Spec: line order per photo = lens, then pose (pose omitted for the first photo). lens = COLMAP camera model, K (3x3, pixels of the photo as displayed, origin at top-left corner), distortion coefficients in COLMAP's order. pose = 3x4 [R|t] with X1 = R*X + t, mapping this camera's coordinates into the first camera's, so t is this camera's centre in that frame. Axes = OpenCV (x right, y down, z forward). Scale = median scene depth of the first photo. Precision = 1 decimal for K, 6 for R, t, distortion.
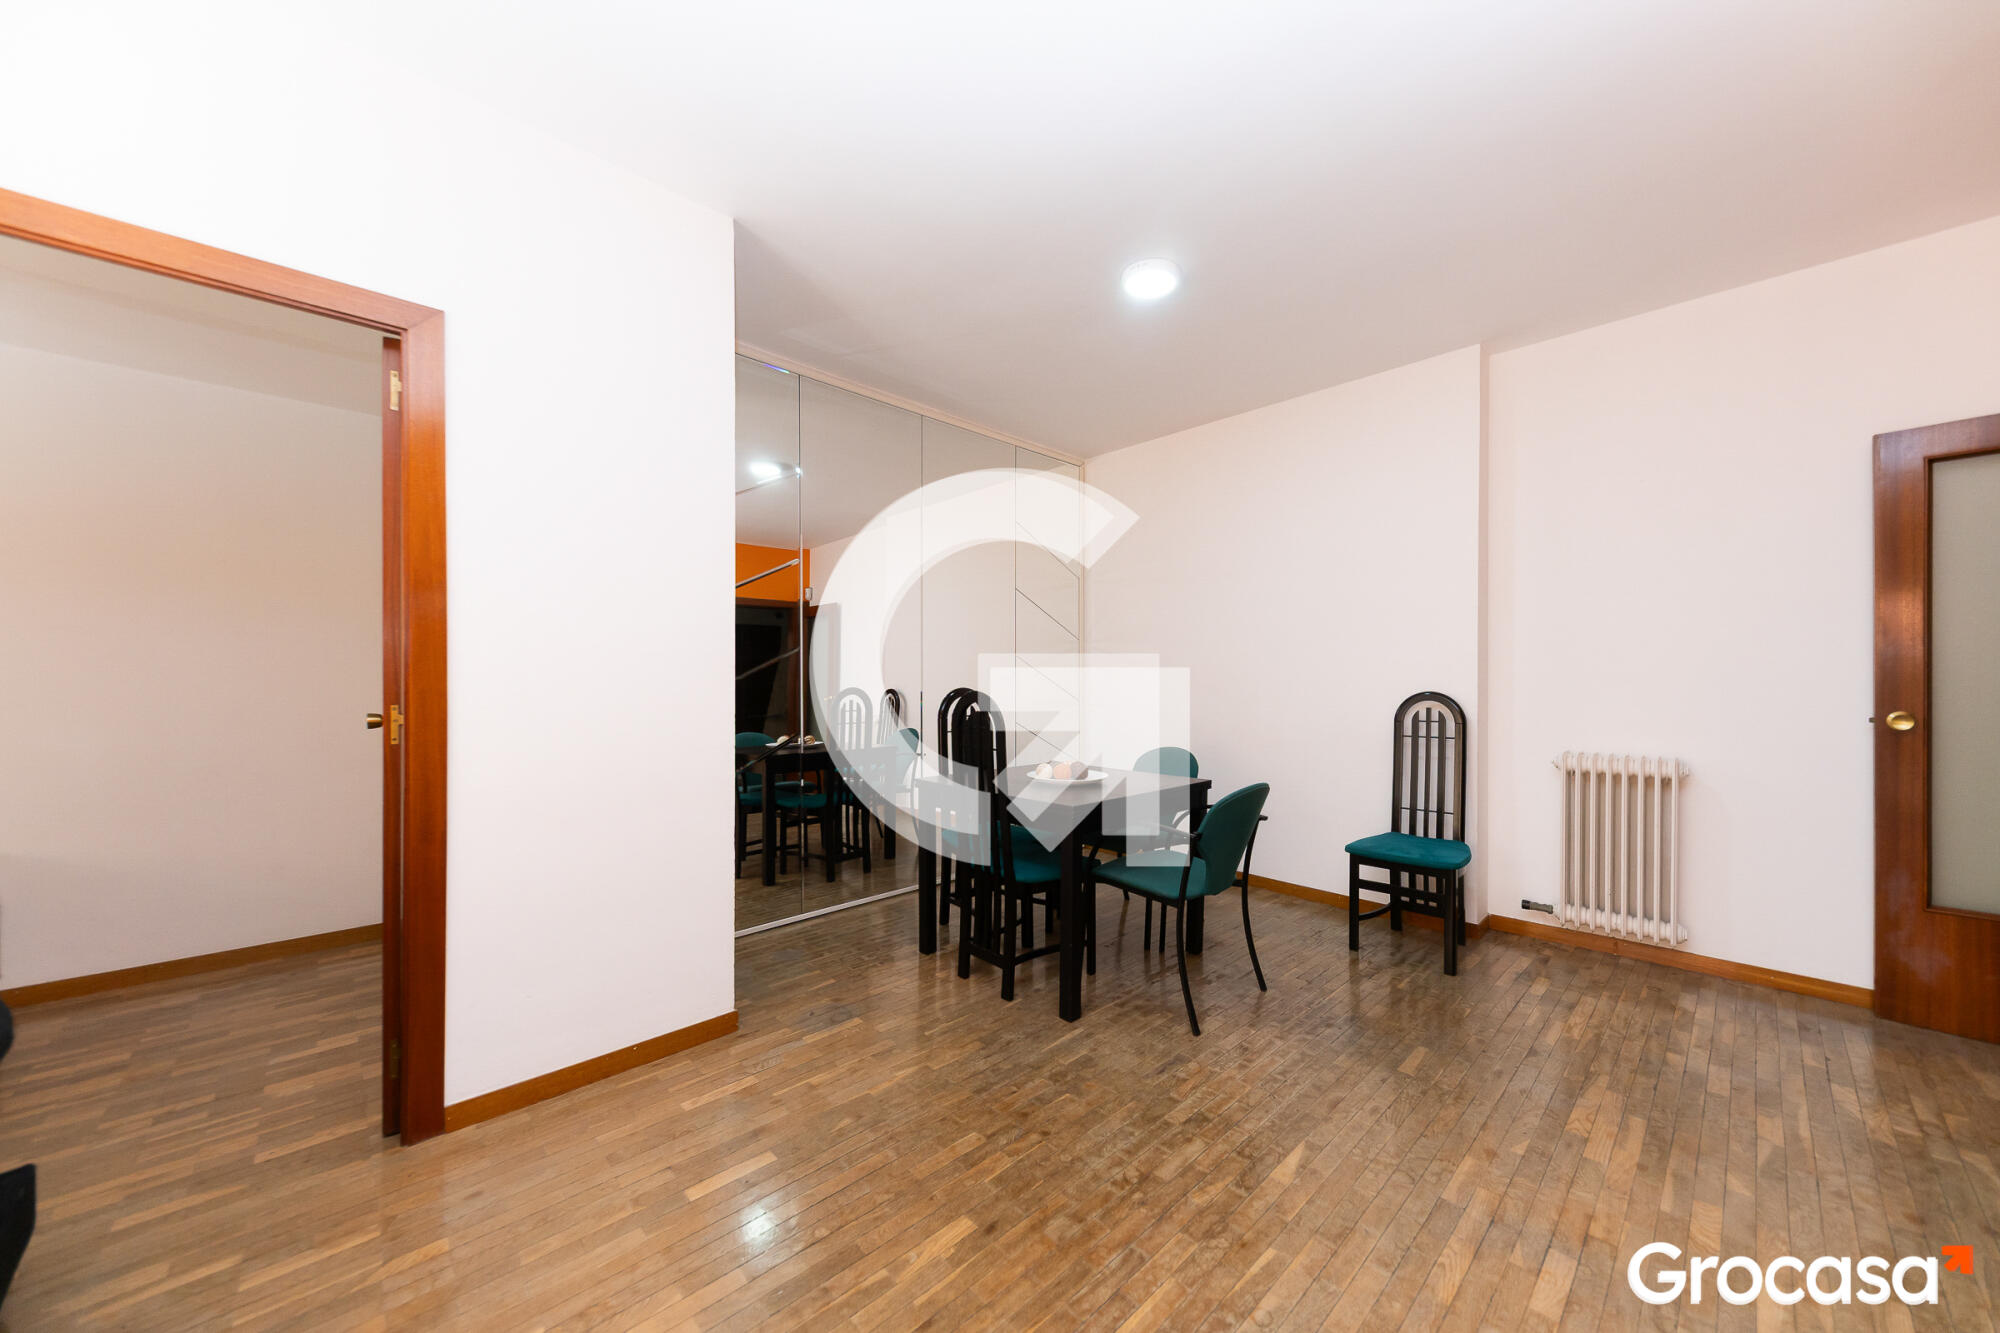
lens RADIAL K [[716.0, 0, 1005.9], [0, 716.0, 678.9], [0, 0, 1]] dist [0.001990, -0.003598]
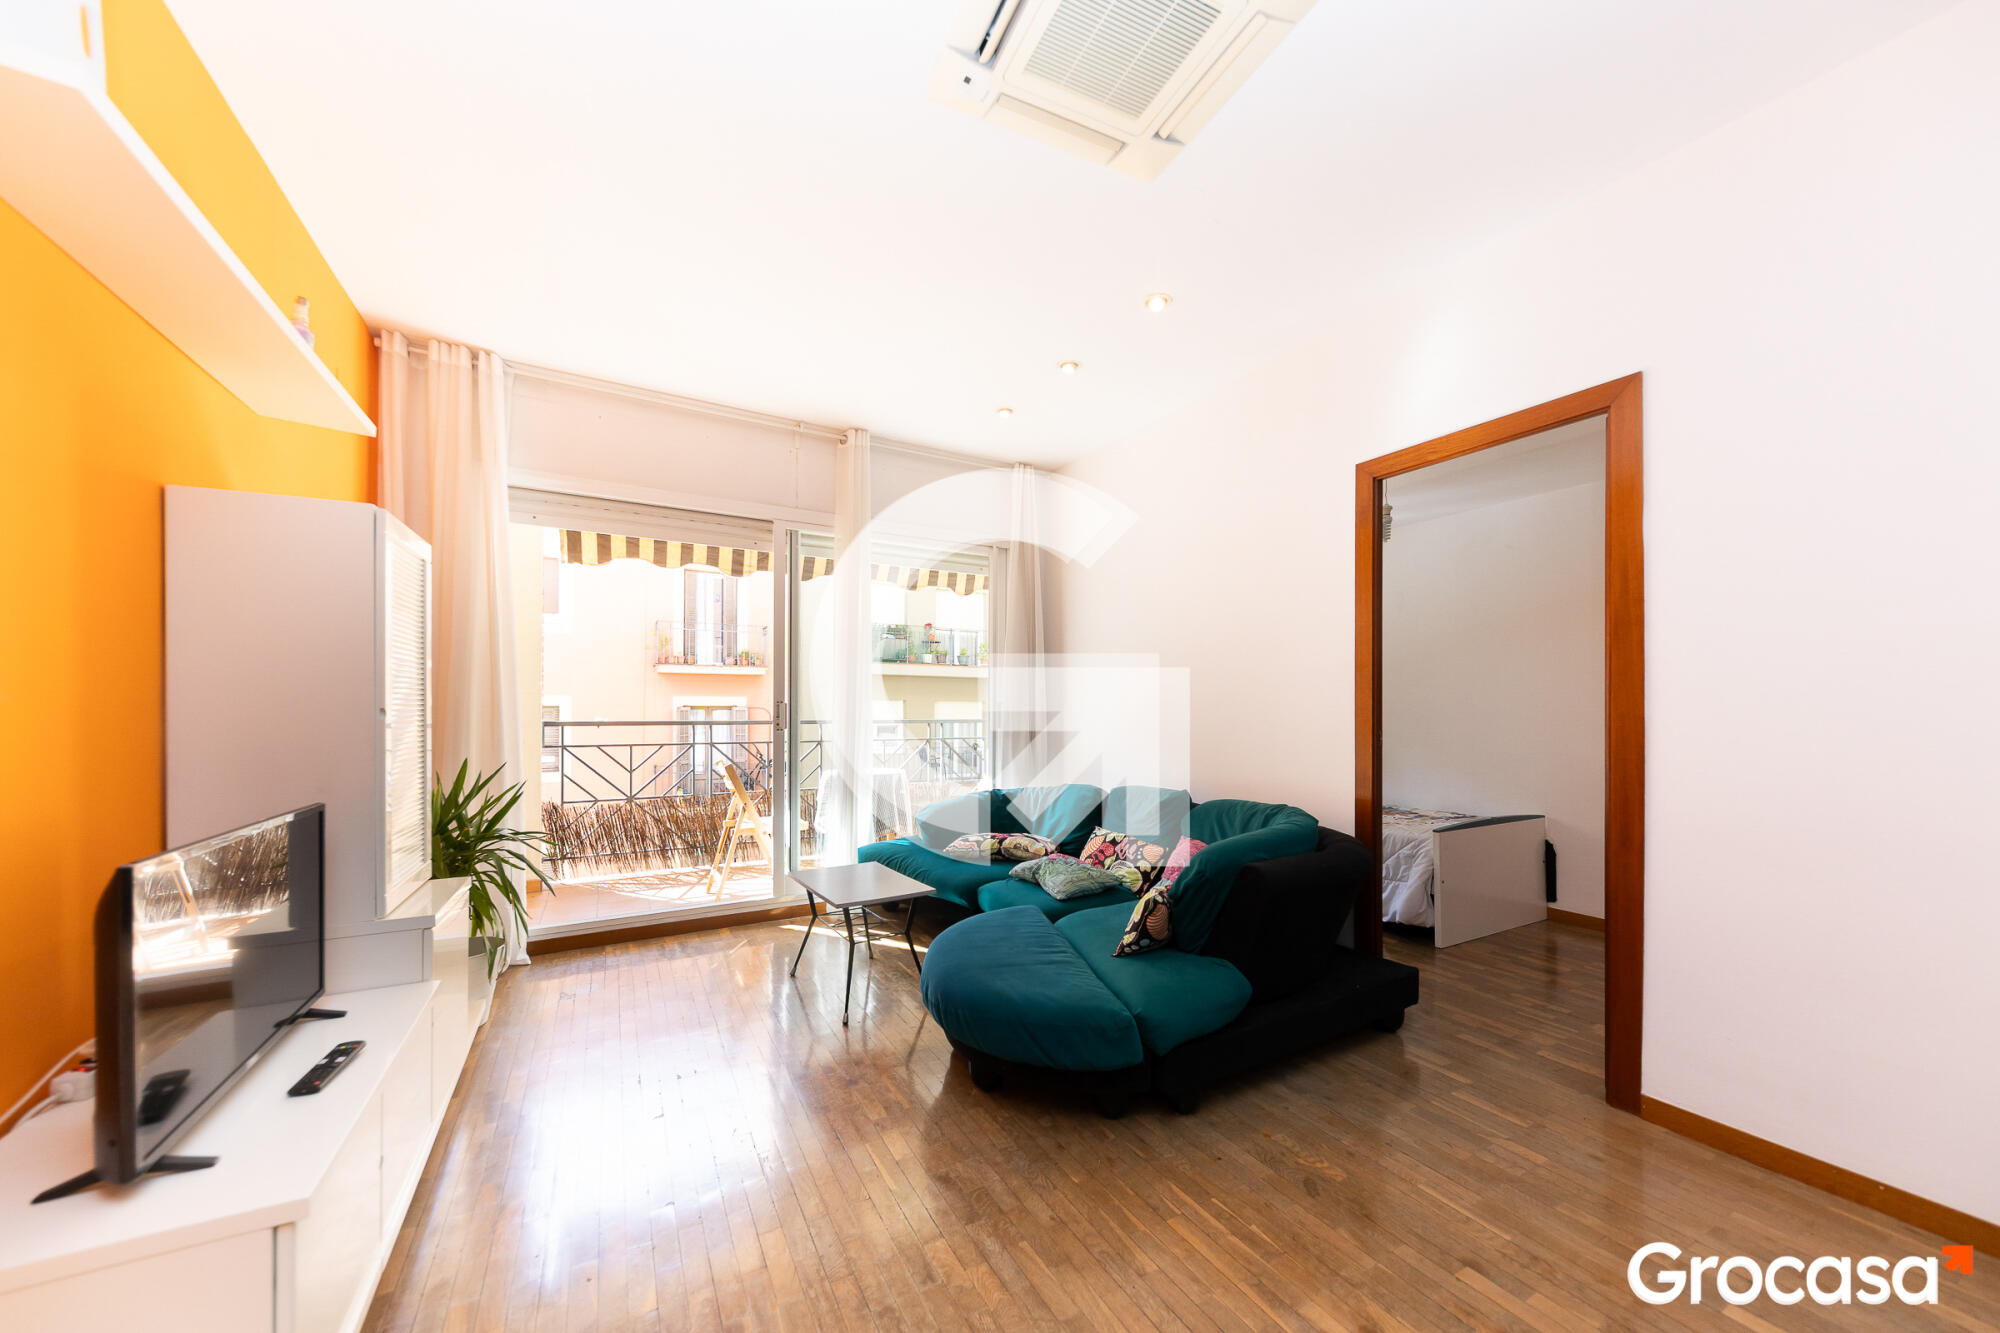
lens RADIAL K [[716.0, 0, 1005.9], [0, 716.0, 678.9], [0, 0, 1]] dist [0.001990, -0.003598]
pose [[-0.261965, -0.037816, -0.964336, 0.550159], [-0.005360, 0.999274, -0.037730, 0.012090], [0.965062, -0.004716, -0.261978, 0.355387]]
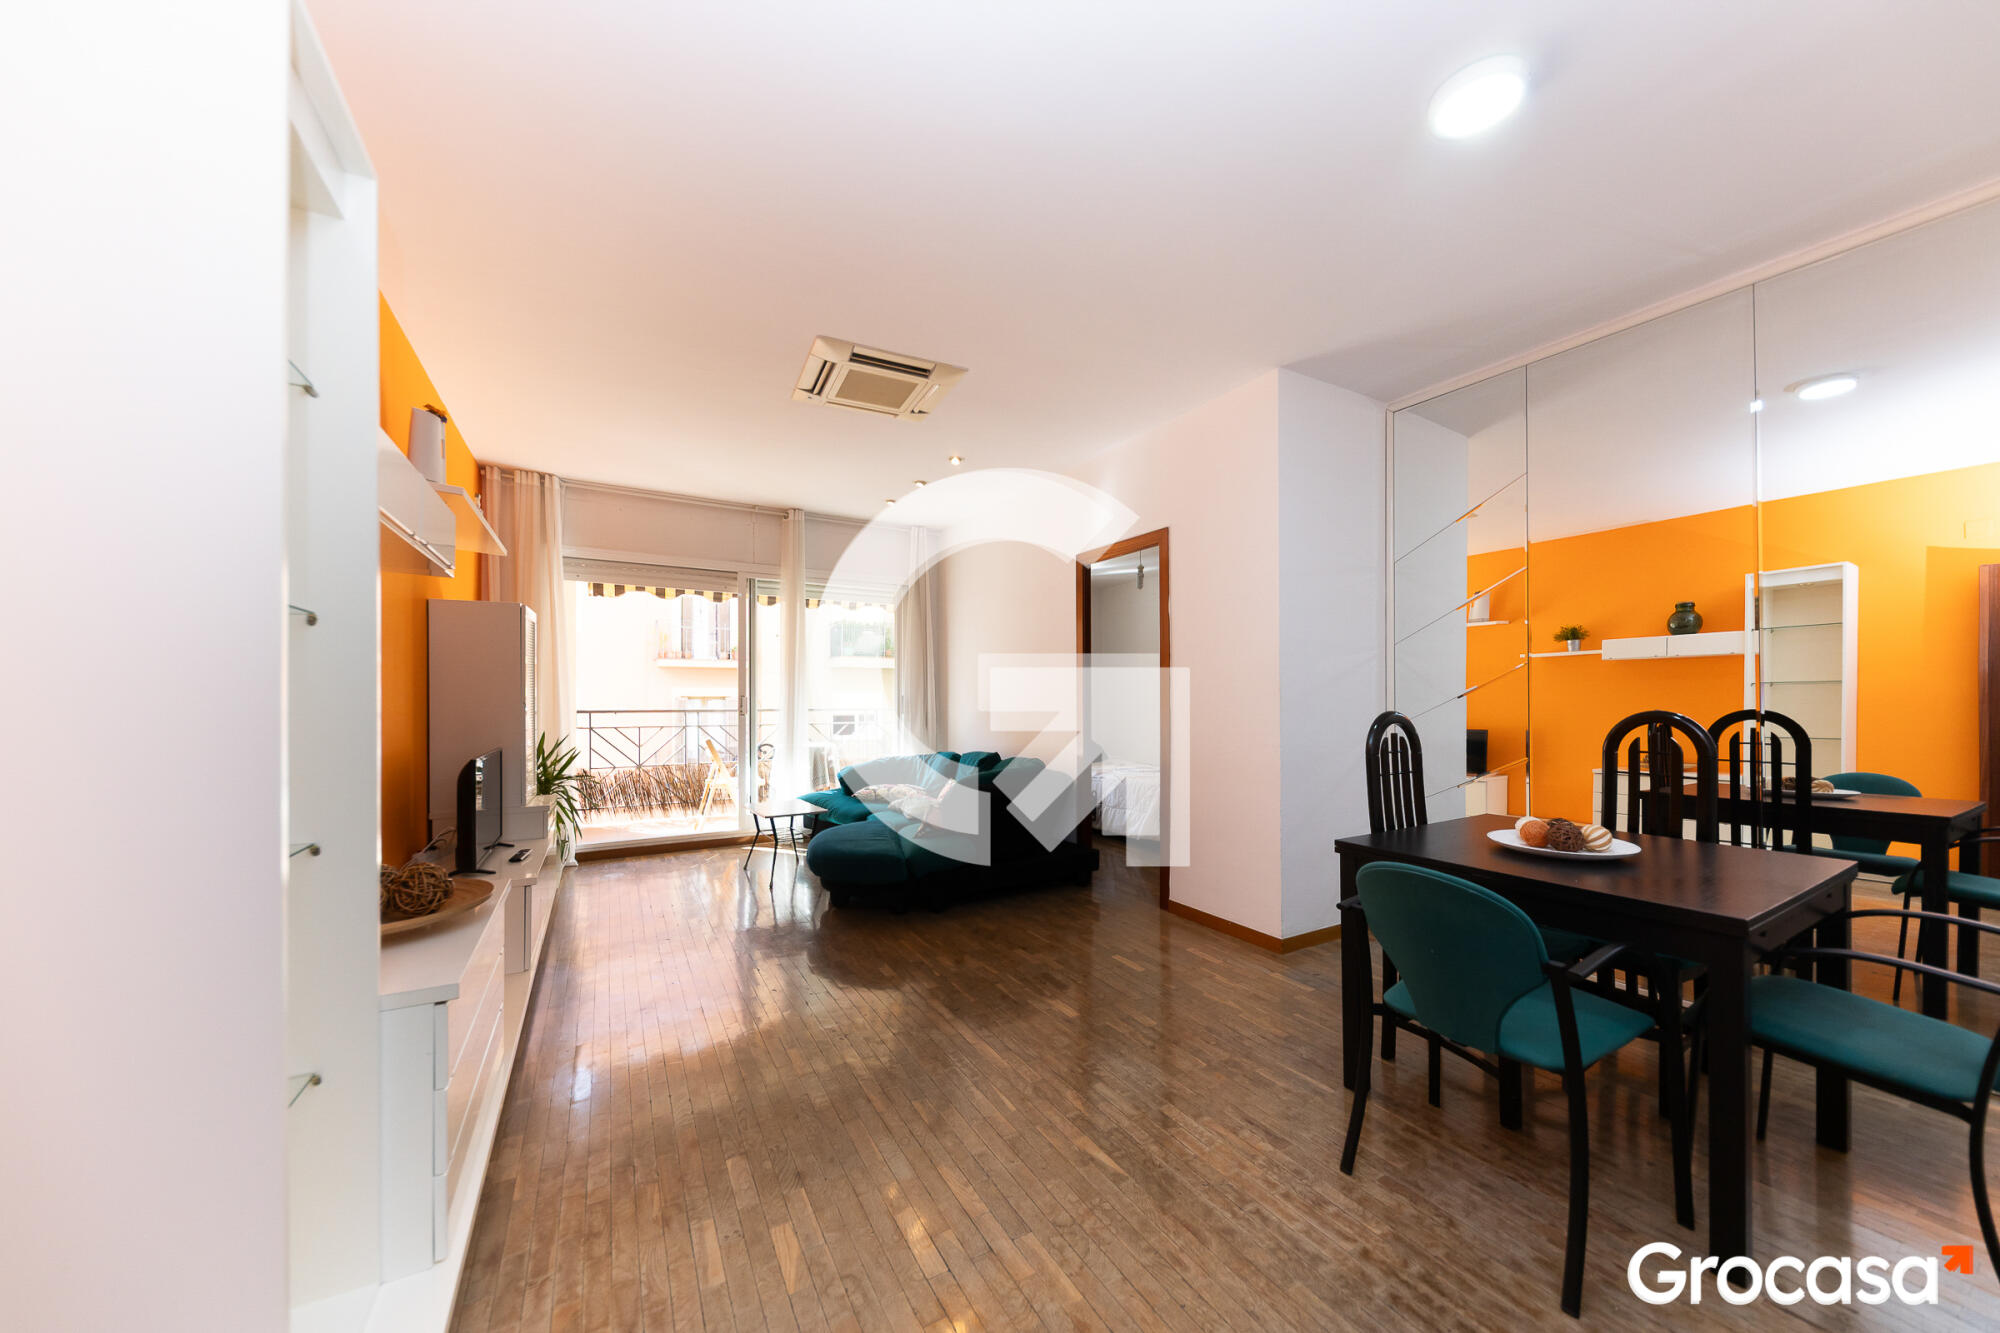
lens RADIAL K [[692.1, 0, 1000.0], [0, 692.1, 666.5], [0, 0, 1]] dist [-0.005766, -0.000013]
pose [[-0.254787, -0.039094, -0.966207, 1.362782], [-0.001306, 0.999195, -0.040084, -0.006734], [0.966996, -0.008951, -0.254633, 1.054946]]
